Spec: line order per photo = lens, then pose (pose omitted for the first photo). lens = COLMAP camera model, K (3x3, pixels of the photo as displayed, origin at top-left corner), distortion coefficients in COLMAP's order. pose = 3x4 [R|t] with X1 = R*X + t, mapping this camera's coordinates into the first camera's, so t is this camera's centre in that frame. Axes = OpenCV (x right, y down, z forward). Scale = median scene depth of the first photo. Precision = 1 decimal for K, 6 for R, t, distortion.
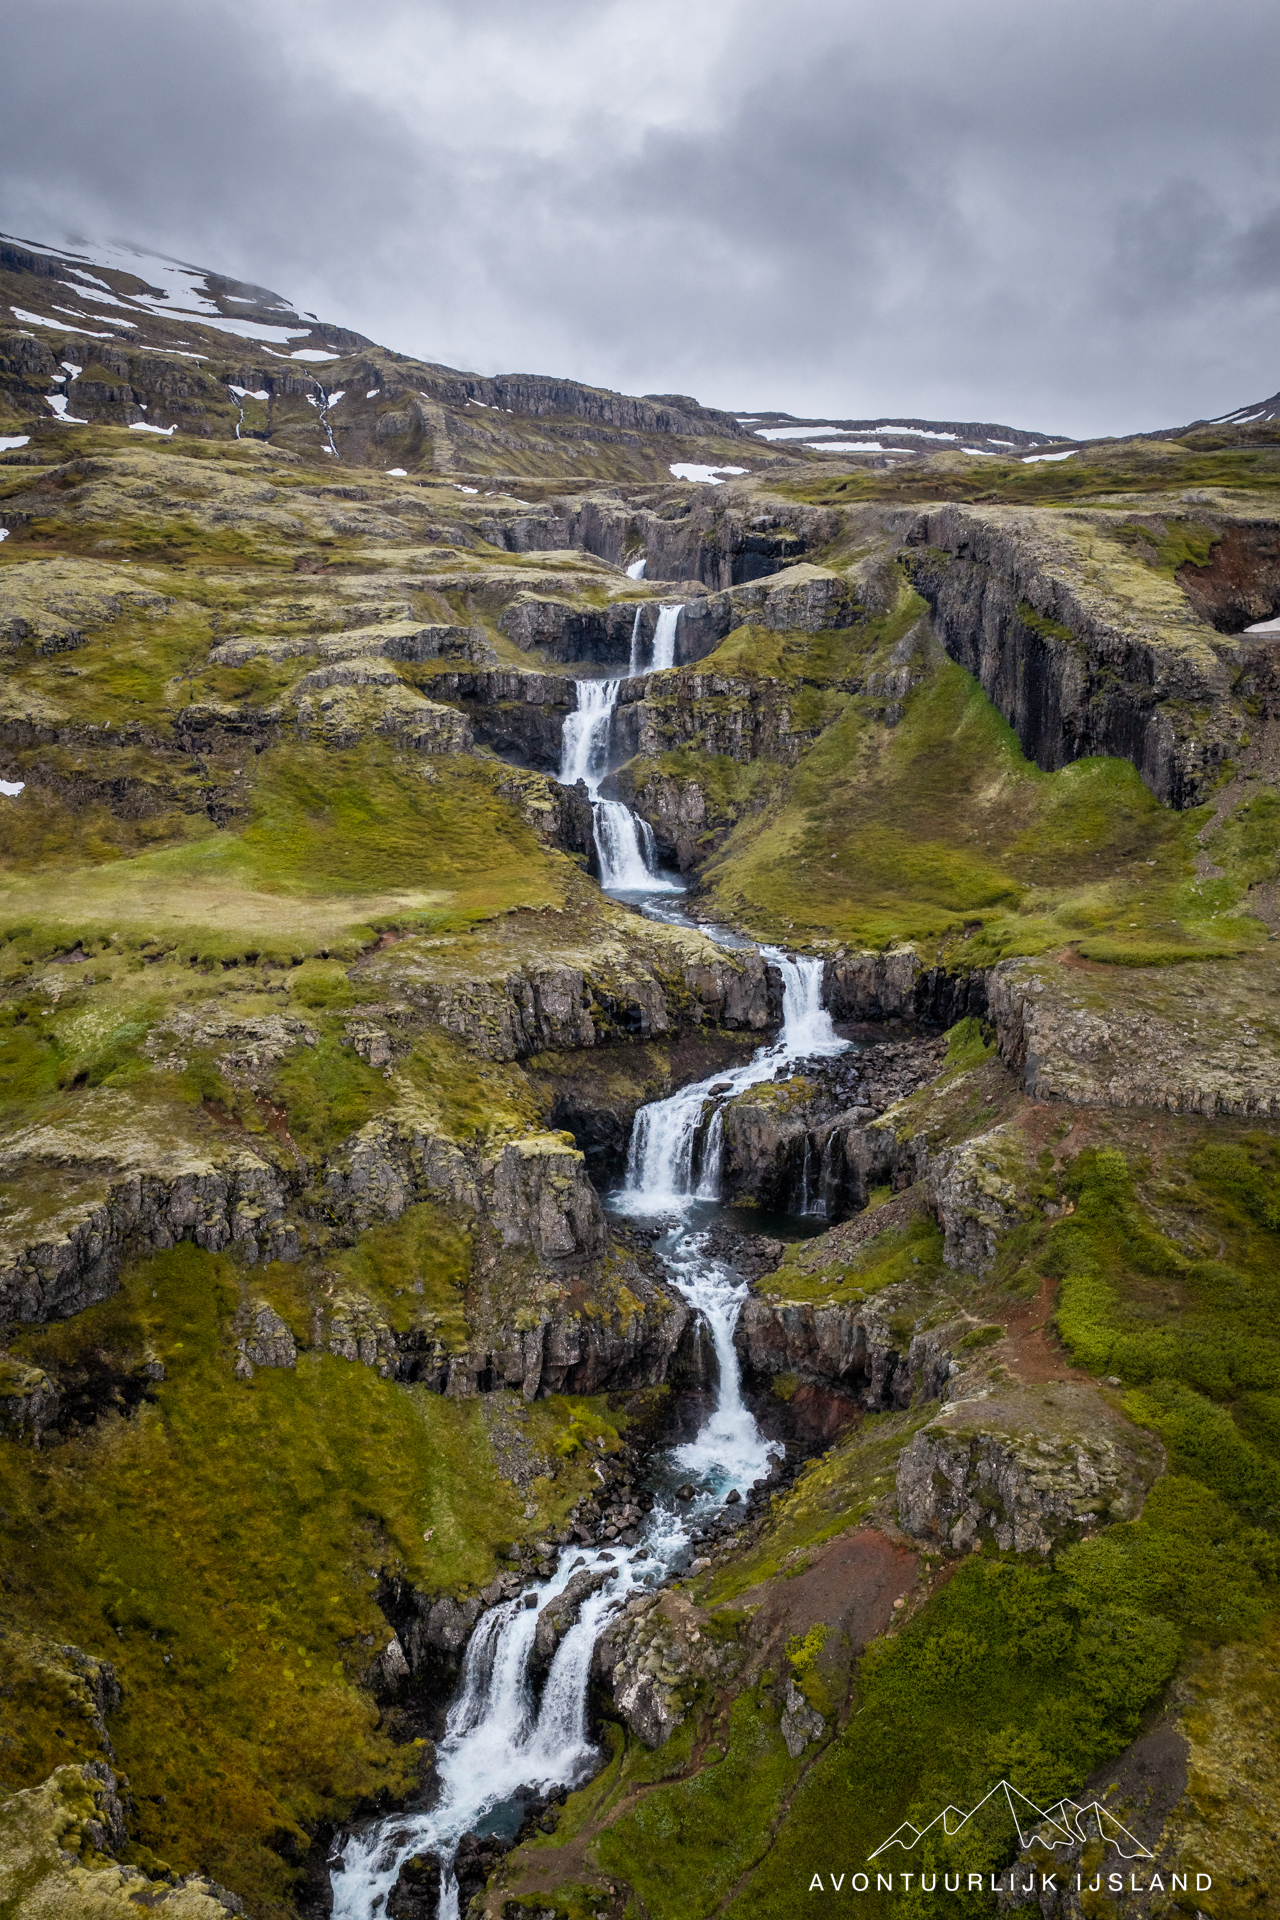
lens RADIAL K [[1570.6, 0, 624.7], [0, 1570.6, 968.6], [0, 0, 1]] dist [0.028584, -0.060235]
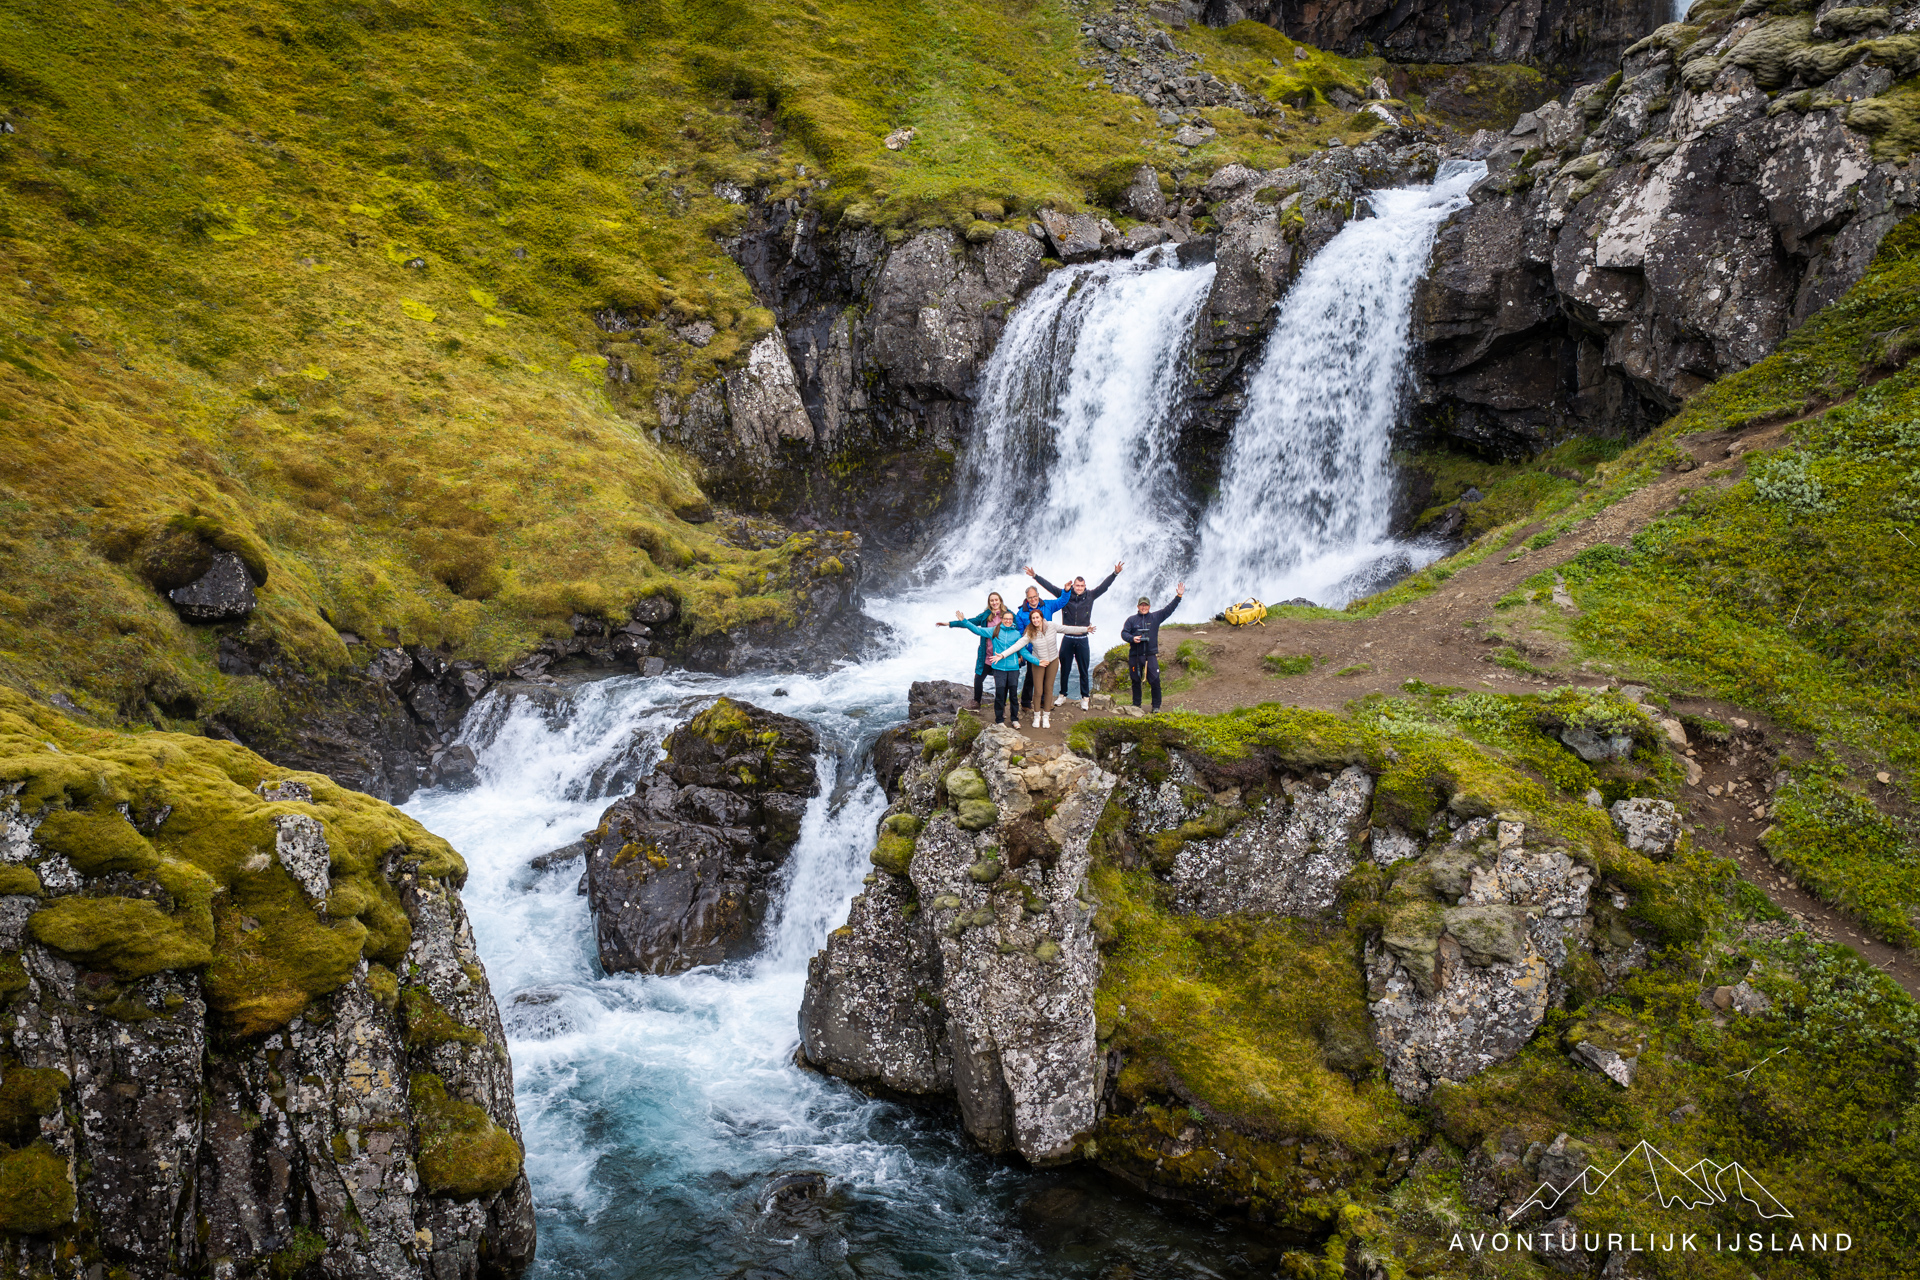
lens RADIAL K [[1636.1, 0, 928.1], [0, 1636.1, 680.9], [0, 0, 1]] dist [0.032776, -0.064949]
pose [[0.984056, 0.059975, -0.167440, -0.041477], [-0.052964, 0.997535, 0.046032, 0.380407], [0.169788, -0.036430, 0.984807, 0.526865]]
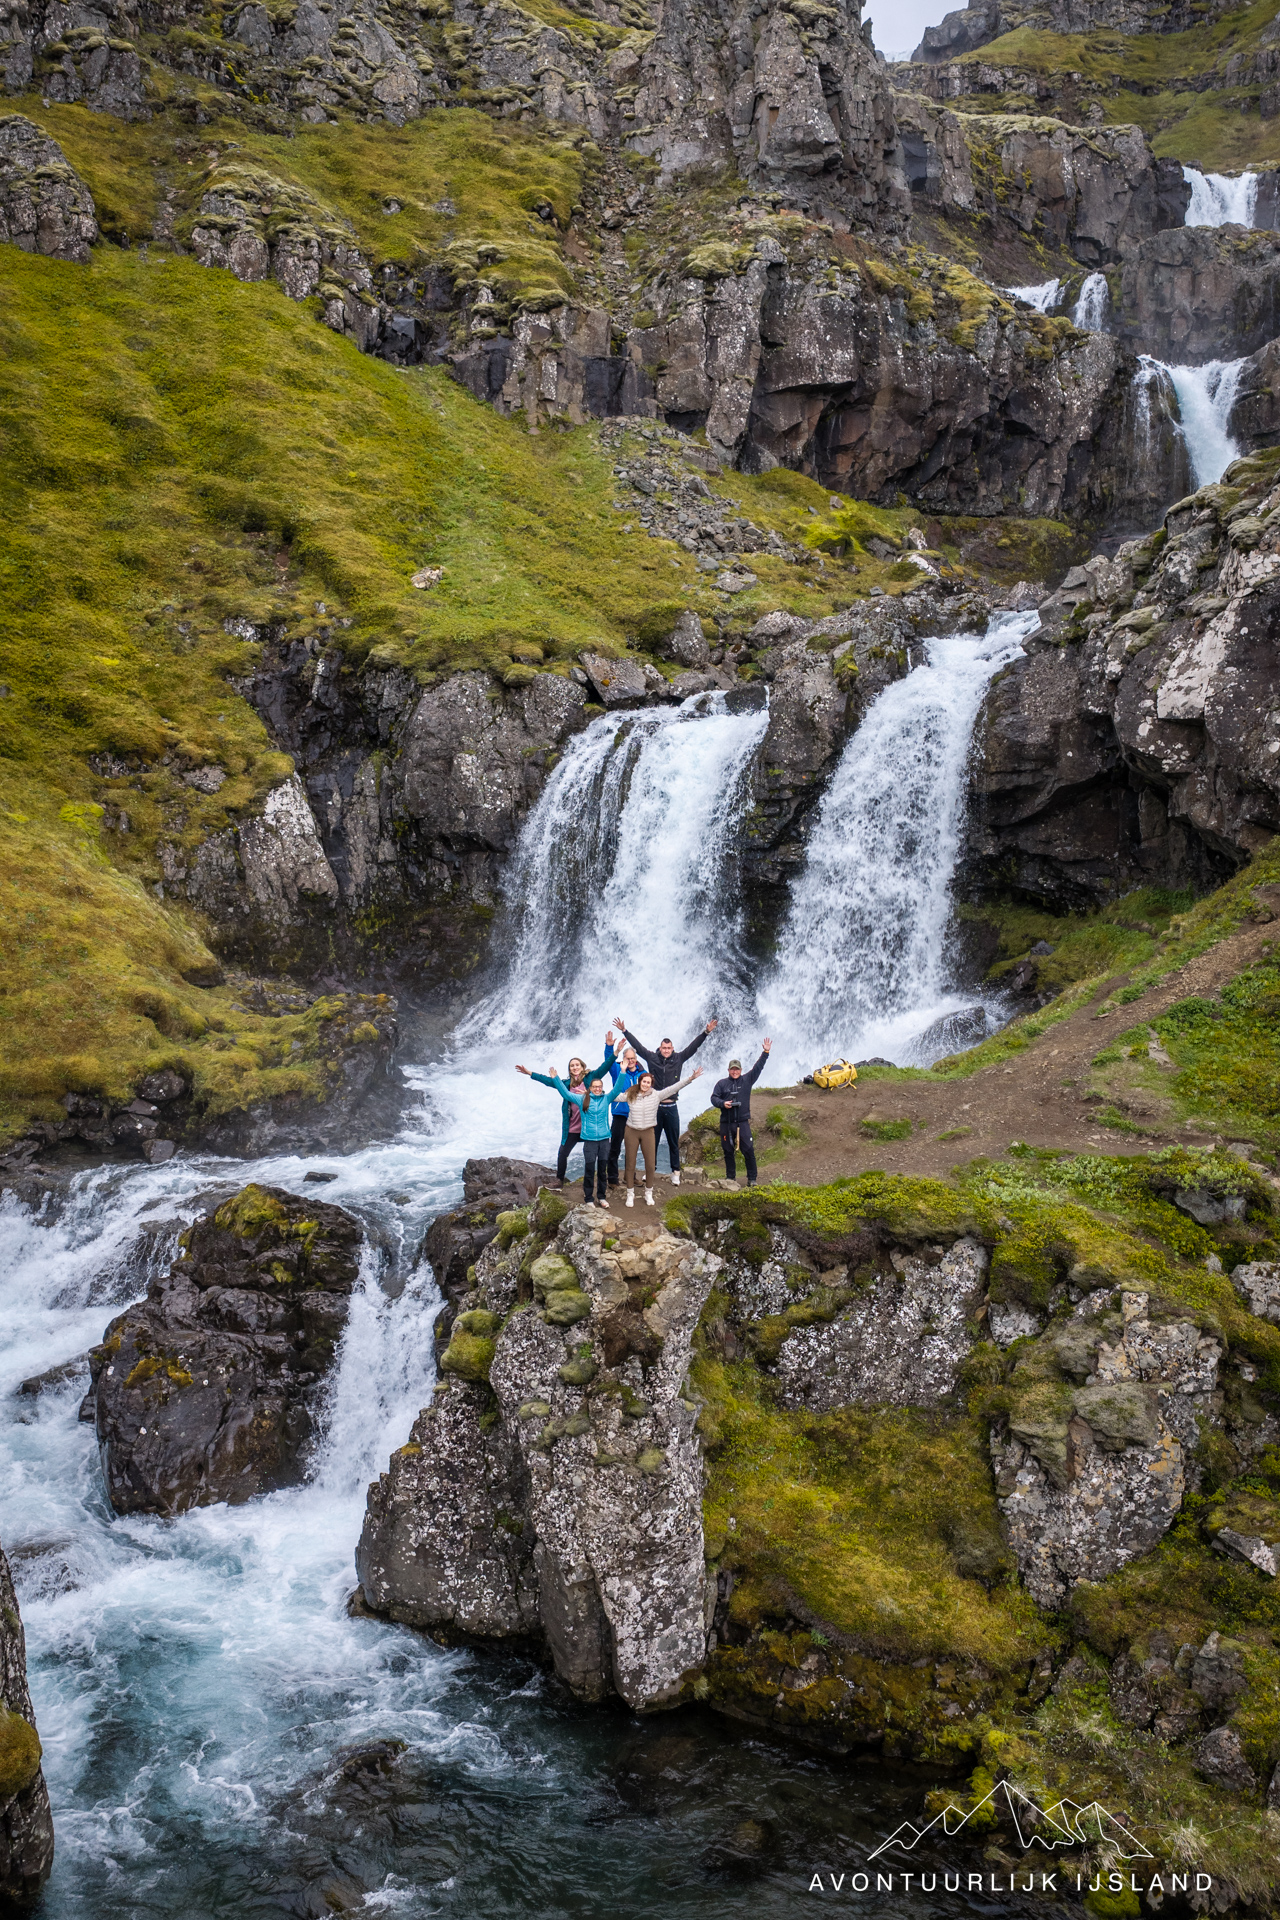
lens RADIAL K [[1775.2, 0, 708.5], [0, 1775.2, 930.5], [0, 0, 1]] dist [0.041476, -0.096794]
pose [[0.999338, 0.030414, -0.019970, -0.046600], [-0.032014, 0.995832, -0.085408, 0.380540], [0.017289, 0.085991, 0.996146, 0.526817]]
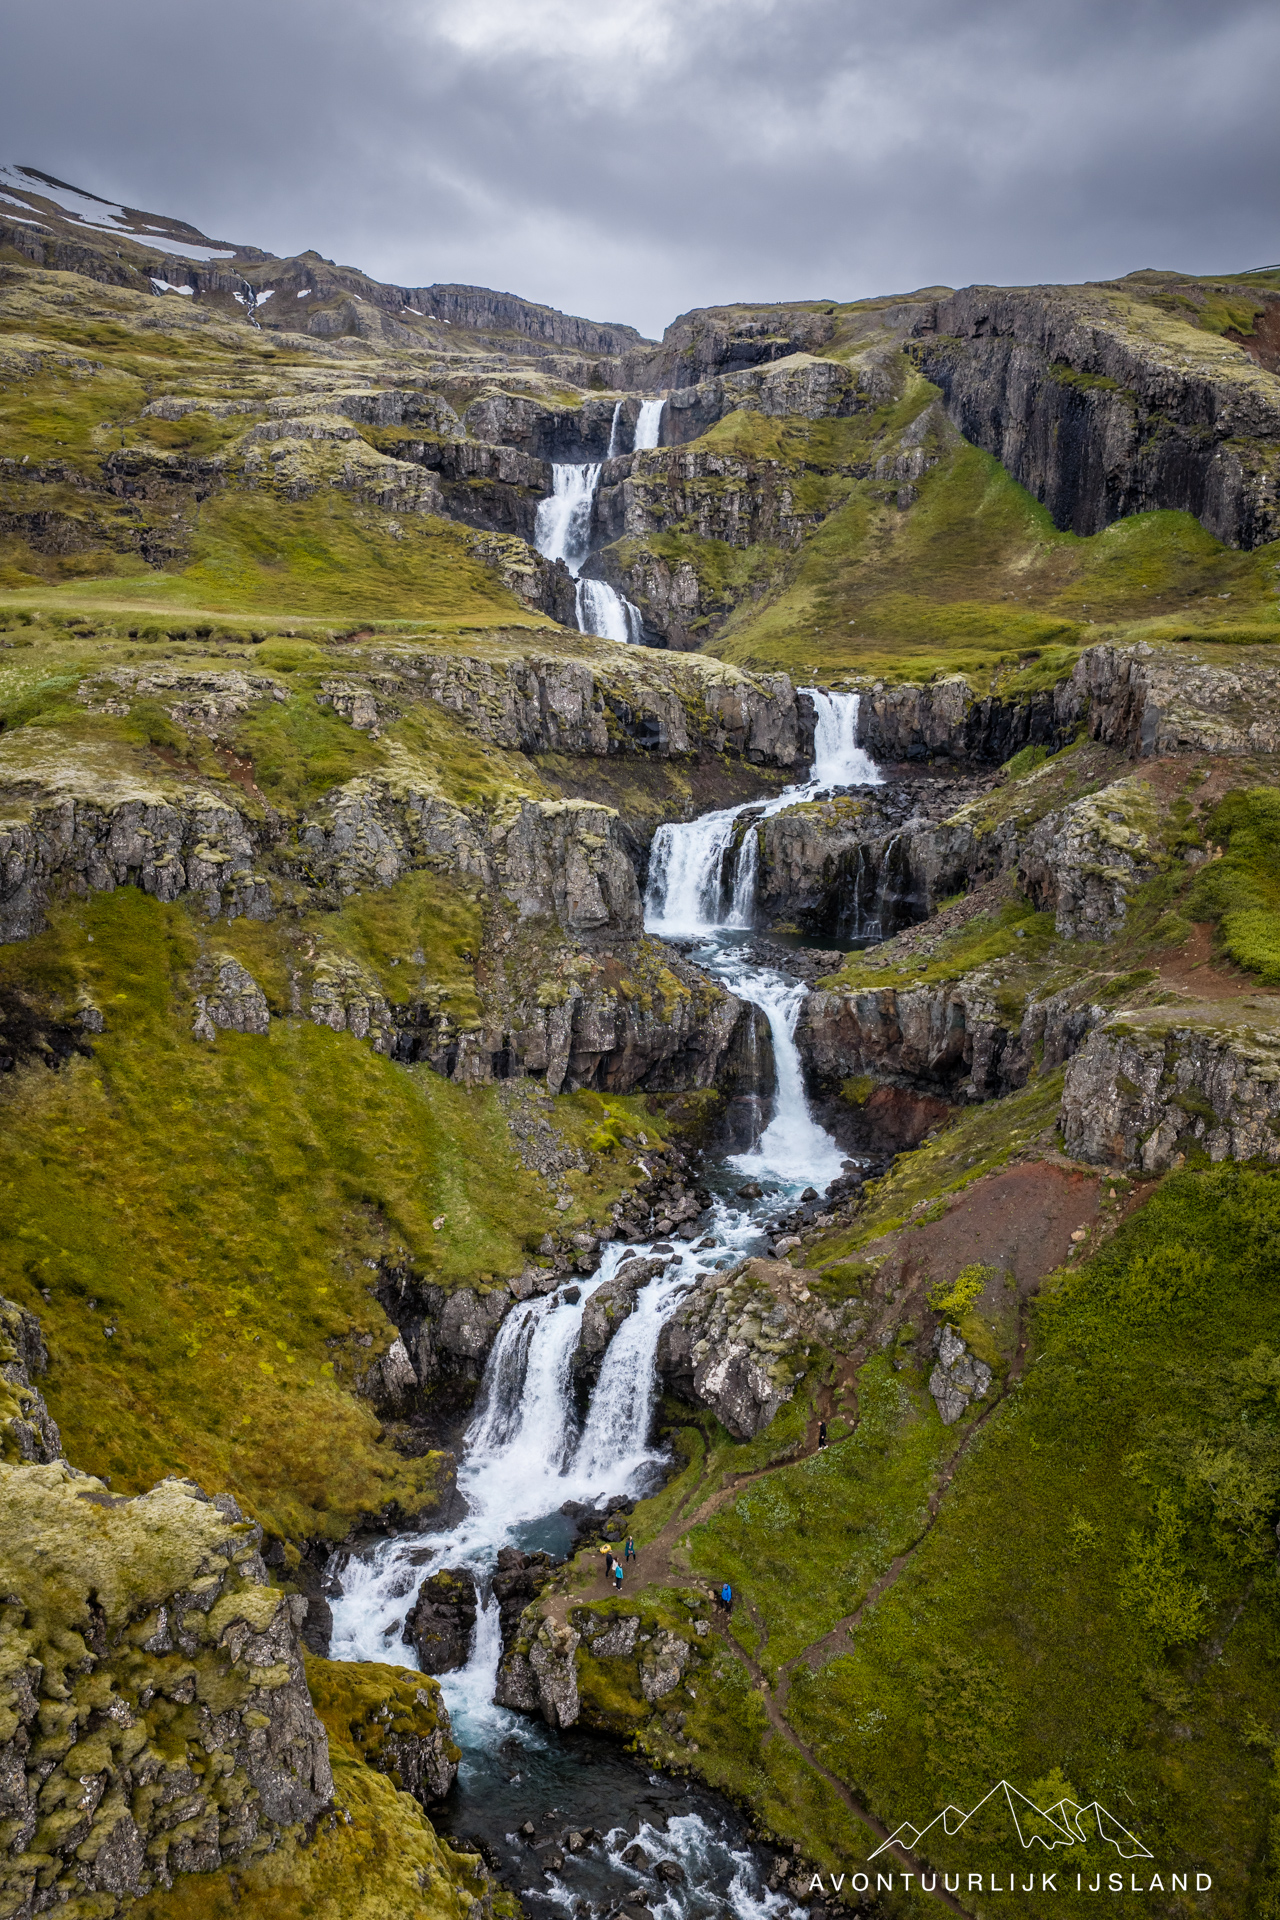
lens RADIAL K [[1570.6, 0, 624.7], [0, 1570.6, 968.6], [0, 0, 1]] dist [0.028584, -0.060235]
pose [[0.998109, 0.018093, 0.058747, -0.065765], [-0.017961, 0.999835, -0.002771, 0.190613], [-0.058788, 0.001710, 0.998269, 0.165245]]
